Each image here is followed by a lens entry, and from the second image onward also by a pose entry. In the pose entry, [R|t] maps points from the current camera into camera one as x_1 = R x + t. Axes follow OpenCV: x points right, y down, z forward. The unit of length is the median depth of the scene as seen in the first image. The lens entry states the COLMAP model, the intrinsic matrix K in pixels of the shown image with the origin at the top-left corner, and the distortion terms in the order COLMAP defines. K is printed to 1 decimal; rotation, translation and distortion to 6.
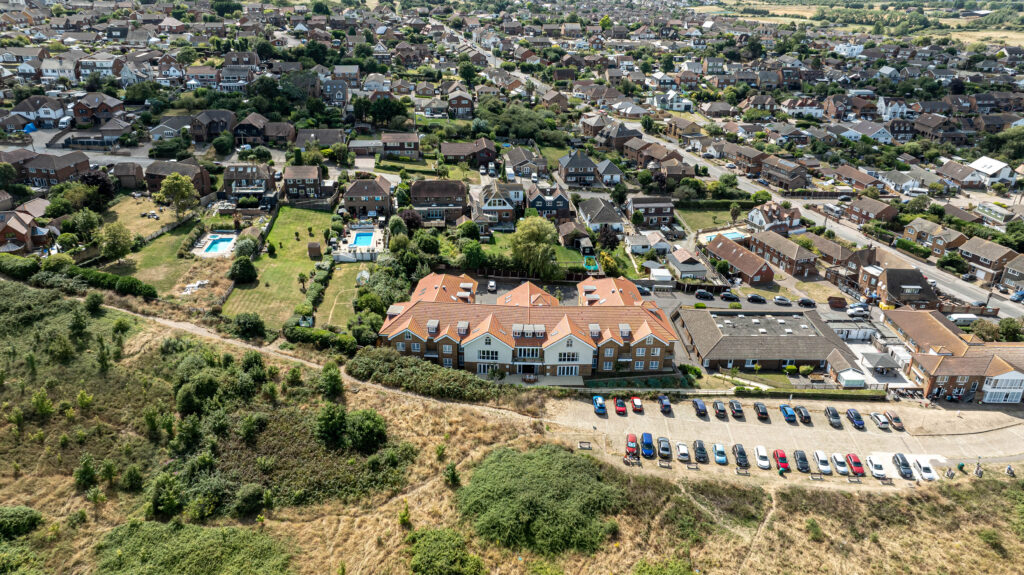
lens RADIAL K [[707.9, 0, 512.0], [0, 707.9, 287.5], [0, 0, 1]] dist [-0.012409, -0.002834]
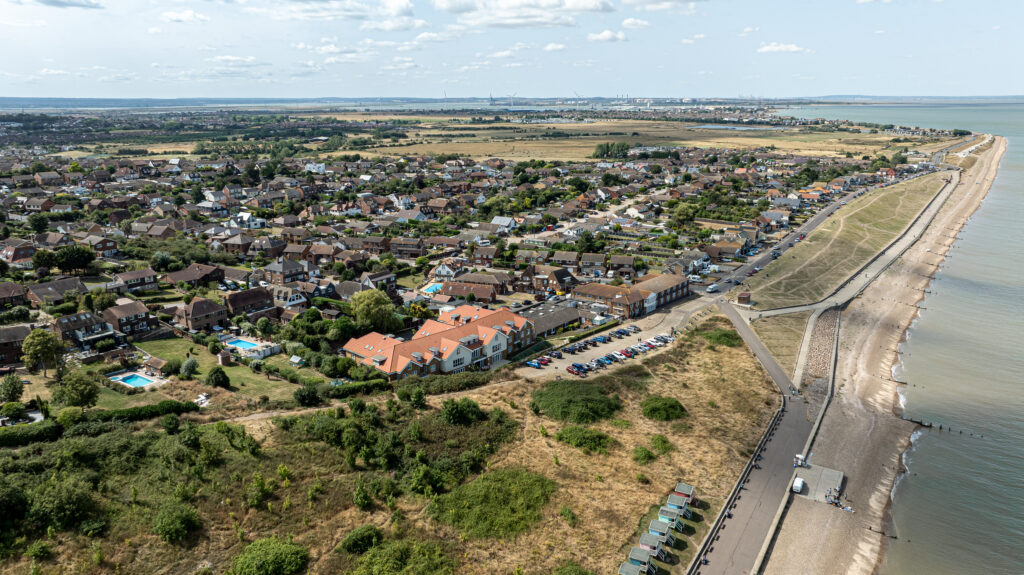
lens RADIAL K [[707.9, 0, 512.0], [0, 707.9, 287.5], [0, 0, 1]] dist [-0.012409, -0.002834]
pose [[0.660341, -0.216203, 0.719171, -0.657048], [0.339128, 0.940302, -0.028705, 0.021757], [-0.670032, 0.262846, 0.694240, -0.071997]]
